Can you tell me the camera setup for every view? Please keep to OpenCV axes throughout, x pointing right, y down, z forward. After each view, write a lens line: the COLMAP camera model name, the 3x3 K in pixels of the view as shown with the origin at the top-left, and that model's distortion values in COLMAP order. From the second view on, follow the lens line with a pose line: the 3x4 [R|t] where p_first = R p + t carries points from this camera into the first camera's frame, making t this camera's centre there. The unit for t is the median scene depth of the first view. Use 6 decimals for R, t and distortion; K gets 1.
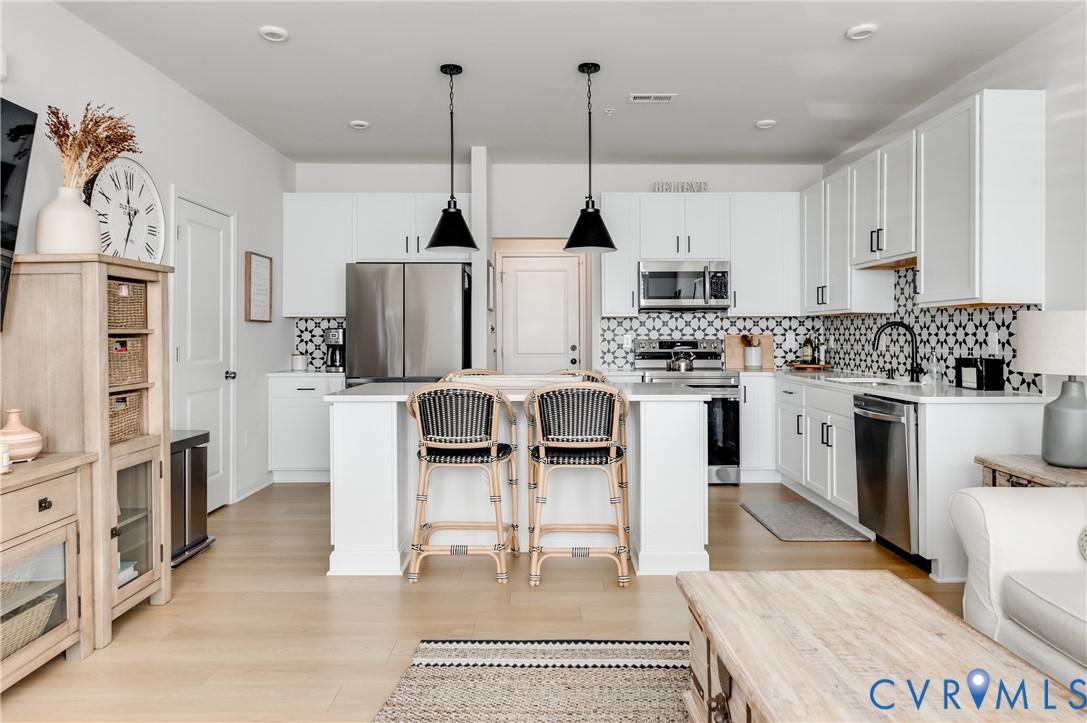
lens RADIAL K [[713.1, 0, 537.2], [0, 713.1, 329.6], [0, 0, 1]] dist [0.004075, -0.007518]
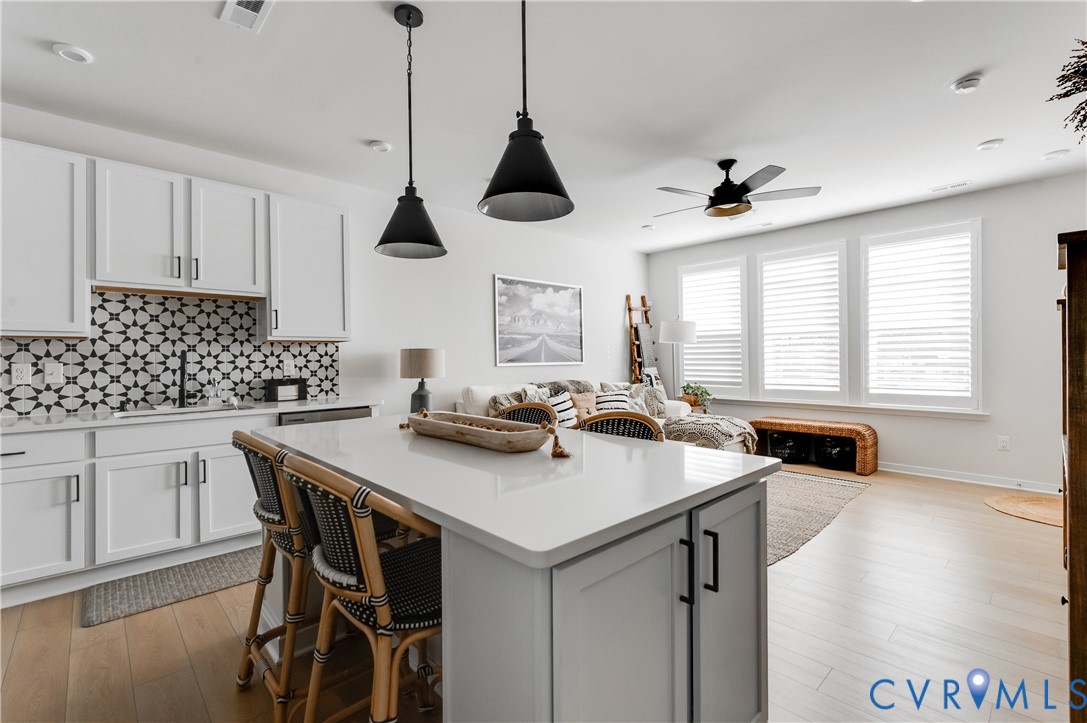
lens RADIAL K [[486.5, 0, 543.4], [0, 486.5, 358.3], [0, 0, 1]] dist [0.008702, -0.003265]
pose [[-0.693012, 0.008168, 0.720879, -0.274231], [0.006250, 0.999966, -0.005322, 0.005666], [-0.720899, 0.000817, -0.693040, 0.850942]]
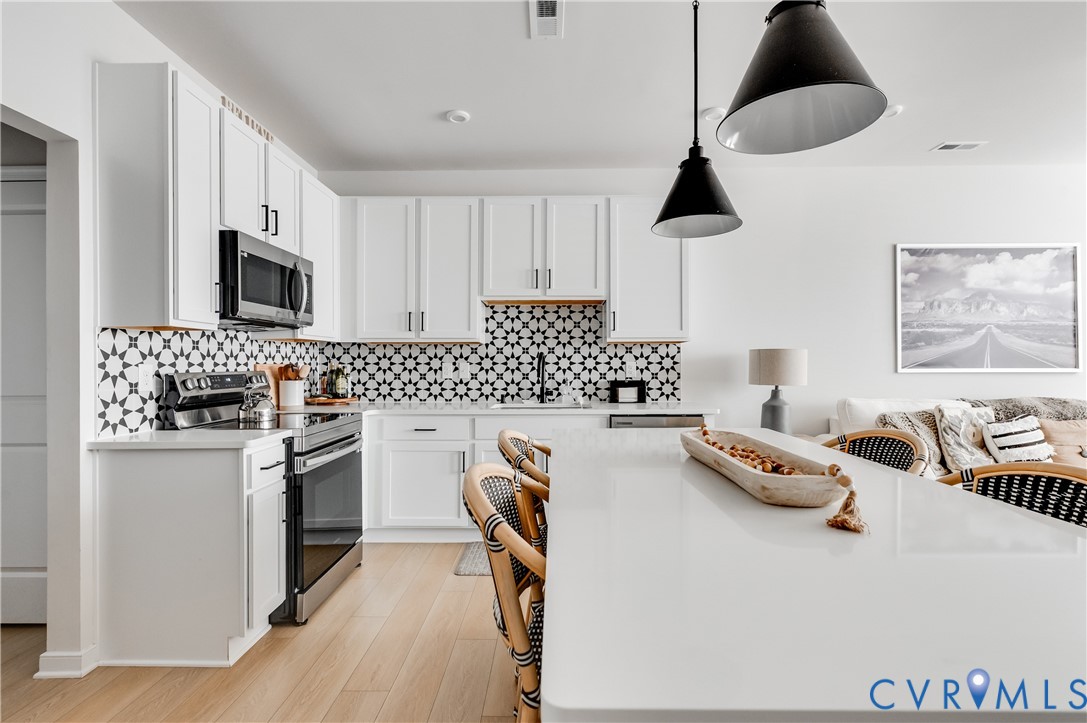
lens RADIAL K [[521.1, 0, 542.5], [0, 521.1, 362.5], [0, 0, 1]] dist [0.005282, -0.003884]
pose [[0.001060, 0.002243, 0.999997, -0.257693], [-0.004919, 0.999985, -0.002238, 0.005540], [-0.999987, -0.004917, 0.001071, 0.762780]]
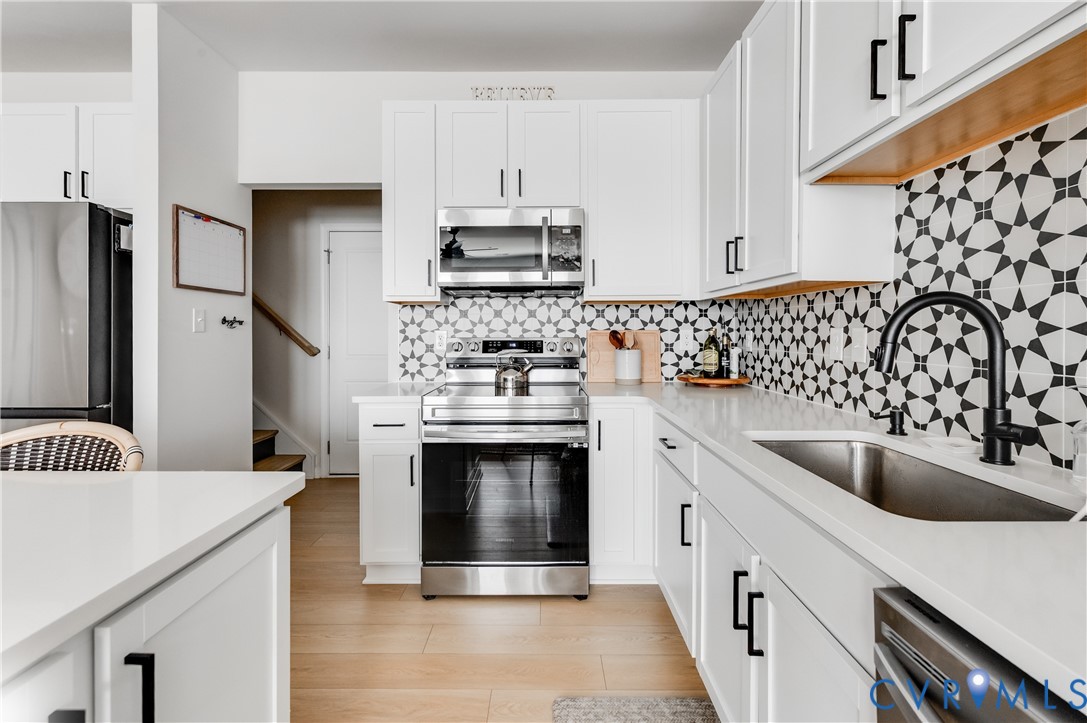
lens RADIAL K [[486.5, 0, 547.1], [0, 486.5, 335.2], [0, 0, 1]] dist [0.008702, -0.003265]
pose [[0.999885, -0.001195, 0.015150, 0.231657], [0.000951, 0.999870, 0.016108, 0.004548], [-0.015167, -0.016092, 0.999755, 0.582420]]
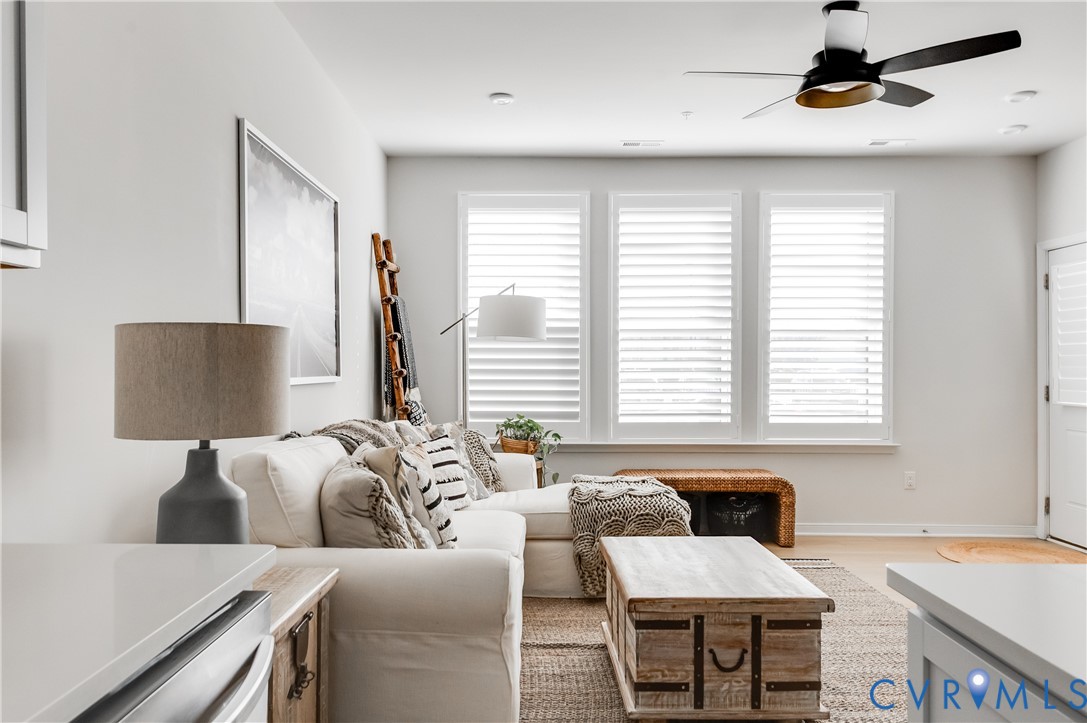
lens RADIAL K [[811.2, 0, 526.7], [0, 811.2, 370.5], [0, 0, 1]] dist [0.008909, 0.000152]
pose [[-0.999999, 0.001306, -0.000528, 0.238009], [0.001307, 0.999996, -0.002336, 0.004680], [0.000525, -0.002337, -0.999997, 0.809301]]
